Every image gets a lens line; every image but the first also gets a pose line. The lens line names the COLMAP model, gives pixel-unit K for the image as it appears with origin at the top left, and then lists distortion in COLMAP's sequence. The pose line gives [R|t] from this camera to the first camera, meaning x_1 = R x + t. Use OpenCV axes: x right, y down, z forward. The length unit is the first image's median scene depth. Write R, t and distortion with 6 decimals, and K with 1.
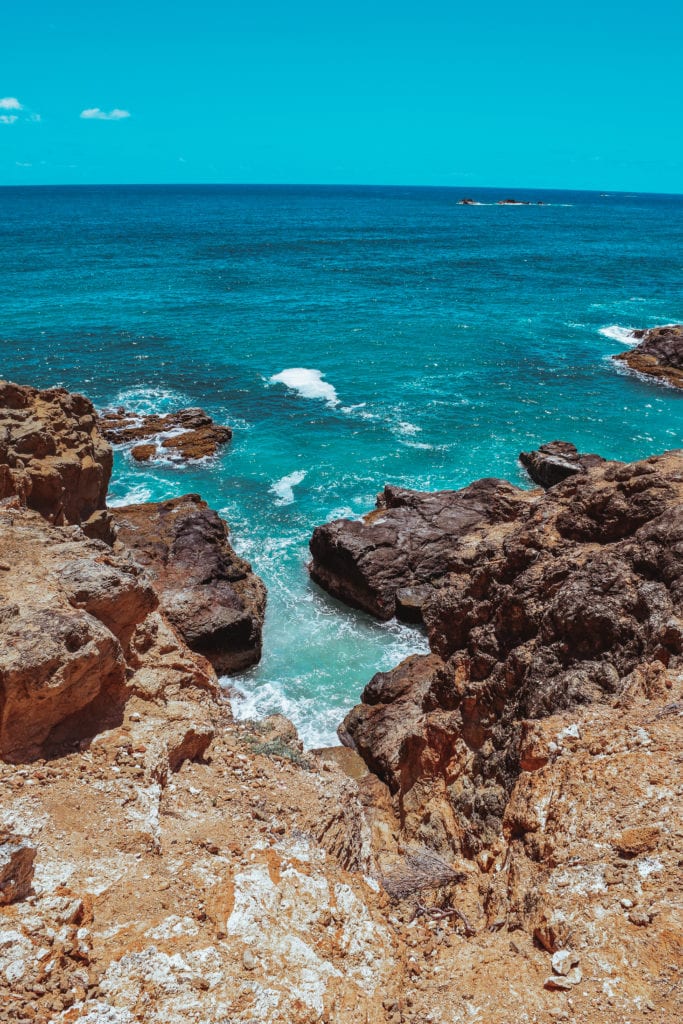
lens RADIAL K [[806.0, 0, 341.5], [0, 806.0, 512.0], [0, 0, 1]] dist [-0.086847, 0.012795]
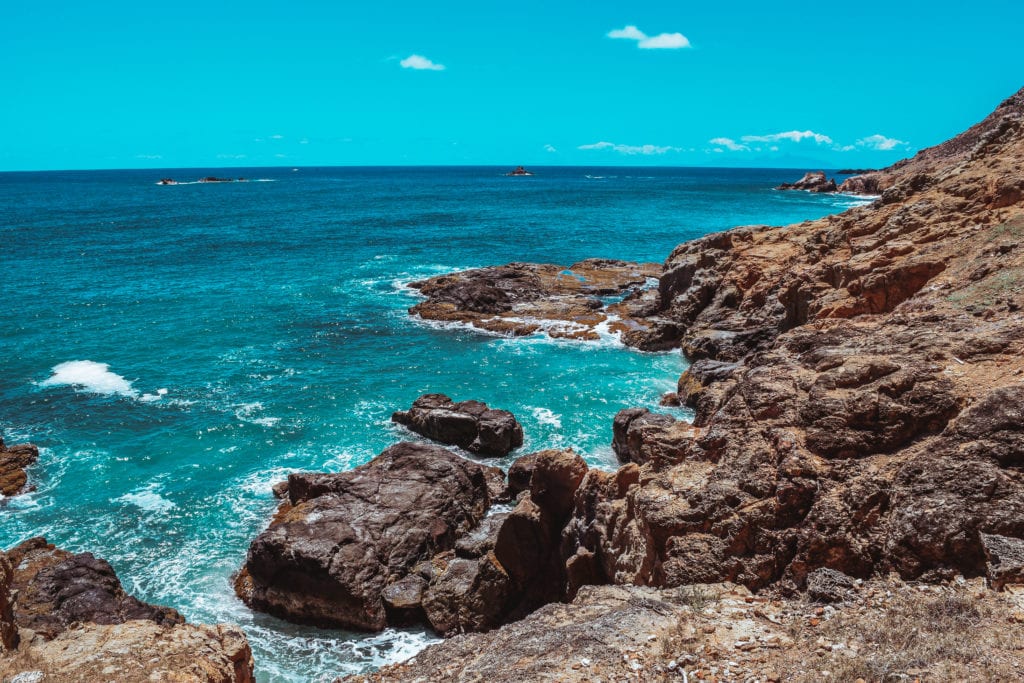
lens RADIAL K [[806.0, 0, 512.0], [0, 806.0, 341.5], [0, 0, 1]] dist [-0.086847, 0.012795]
pose [[0.842552, -0.124413, 0.524050, -0.208286], [0.212063, 0.970997, -0.110426, -0.032287], [-0.495112, 0.204171, 0.844499, 0.182520]]
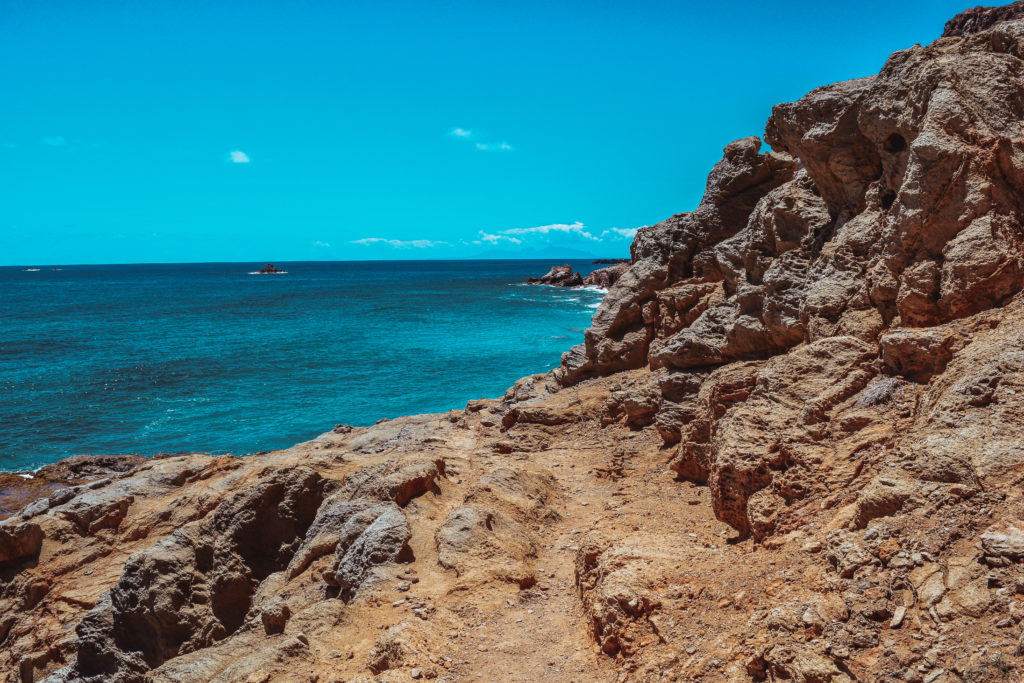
lens RADIAL K [[806.0, 0, 512.0], [0, 806.0, 341.5], [0, 0, 1]] dist [-0.086847, 0.012795]
pose [[0.662273, -0.092977, 0.743472, 1.172794], [0.300339, 0.942007, -0.149732, -0.331917], [-0.686434, 0.322457, 0.651790, 0.785447]]
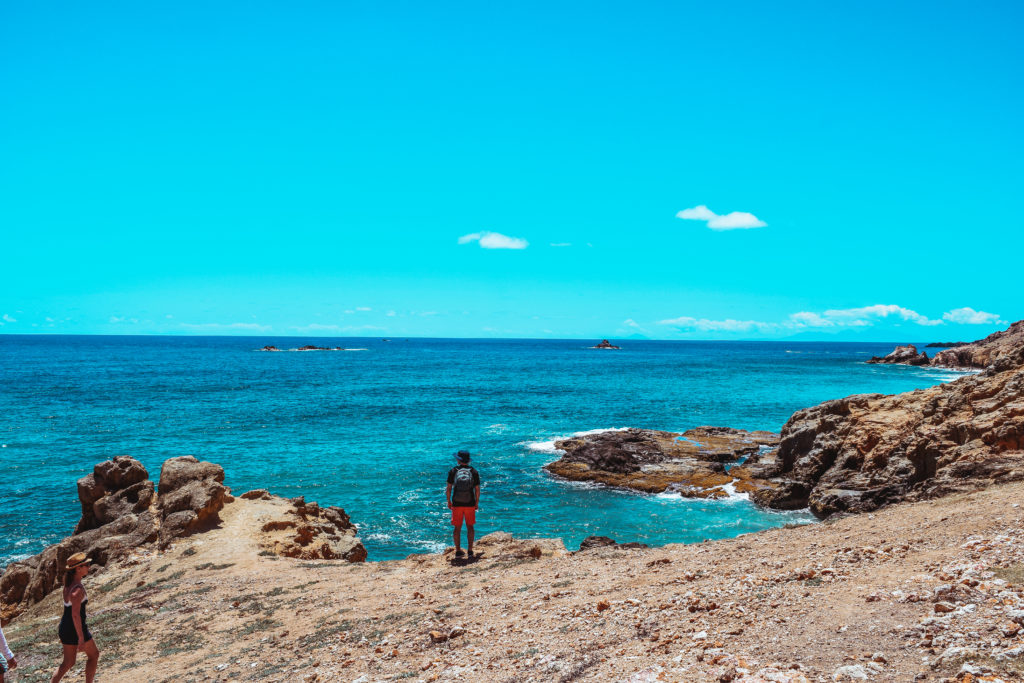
lens RADIAL K [[806.0, 0, 512.0], [0, 806.0, 341.5], [0, 0, 1]] dist [-0.086847, 0.012795]
pose [[0.892796, -0.004699, 0.450437, -0.451922], [0.172586, 0.927211, -0.332405, 0.010081], [-0.416088, 0.374509, 0.828622, 0.081703]]
